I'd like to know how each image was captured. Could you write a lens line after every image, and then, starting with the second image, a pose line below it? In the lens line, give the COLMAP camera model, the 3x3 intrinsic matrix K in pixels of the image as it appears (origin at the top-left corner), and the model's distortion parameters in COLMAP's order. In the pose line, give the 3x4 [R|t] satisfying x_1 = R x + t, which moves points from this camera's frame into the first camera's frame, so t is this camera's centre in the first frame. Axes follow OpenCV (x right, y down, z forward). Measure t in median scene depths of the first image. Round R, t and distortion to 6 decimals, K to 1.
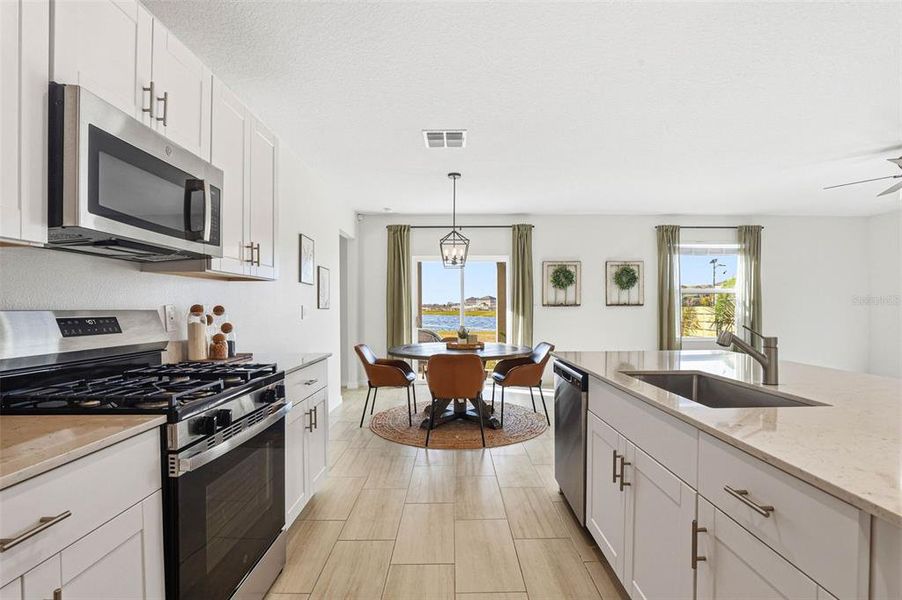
lens RADIAL K [[419.1, 0, 454.5], [0, 419.1, 305.0], [0, 0, 1]] dist [-0.037514, 0.006494]
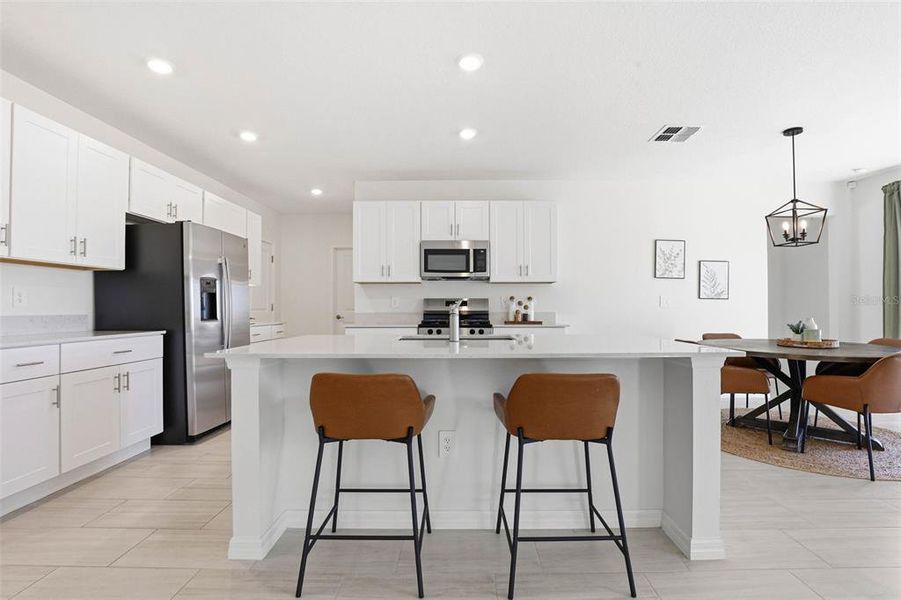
lens RADIAL K [[418.6, 0, 457.4], [0, 418.6, 301.1], [0, 0, 1]] dist [-0.037514, 0.006494]
pose [[-0.020129, -0.009367, -0.999754, 0.563447], [0.005078, 0.999942, -0.009471, 0.015585], [0.999784, -0.005267, -0.020080, 0.261167]]
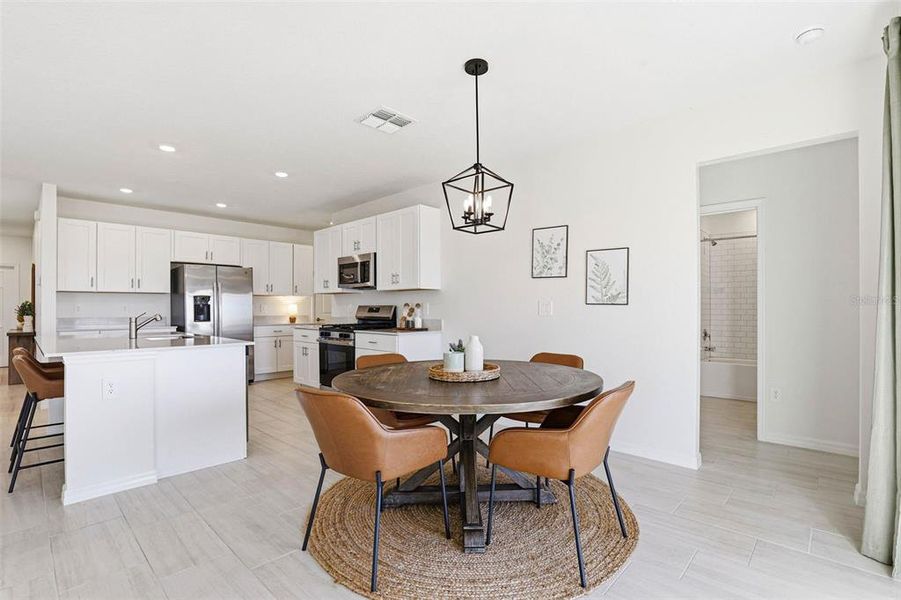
lens RADIAL K [[418.6, 0, 454.2], [0, 418.6, 307.8], [0, 0, 1]] dist [-0.037514, 0.006494]
pose [[-0.686291, 0.006888, -0.727294, 0.303309], [0.008668, 0.999962, 0.001291, 0.008419], [0.727275, -0.005418, -0.686325, 0.958587]]
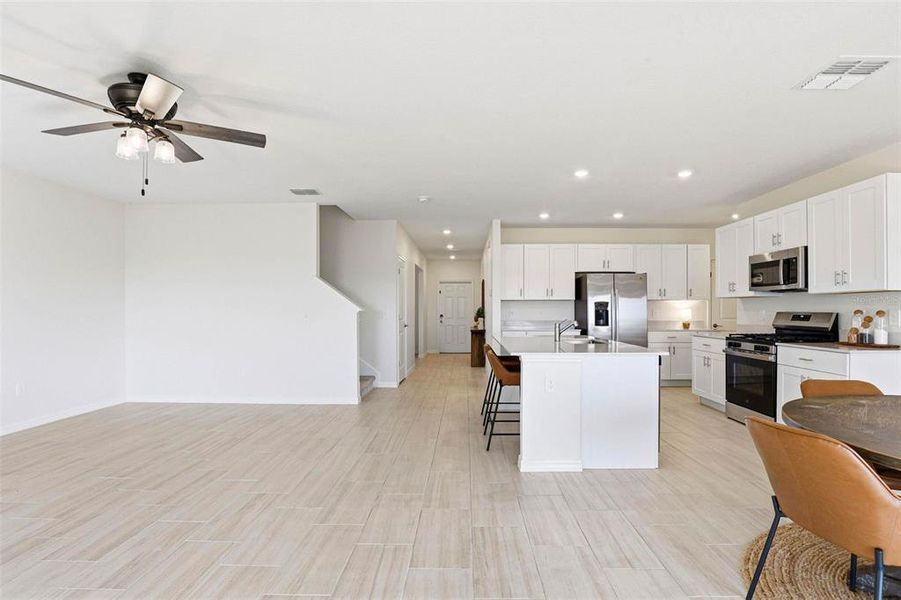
lens RADIAL K [[418.6, 0, 461.2], [0, 418.6, 311.2], [0, 0, 1]] dist [-0.037514, 0.006494]
pose [[-0.999786, 0.005413, 0.019971, 0.338611], [0.005406, 0.999985, -0.000408, -0.001041], [-0.019973, -0.000300, -0.999800, 0.933845]]
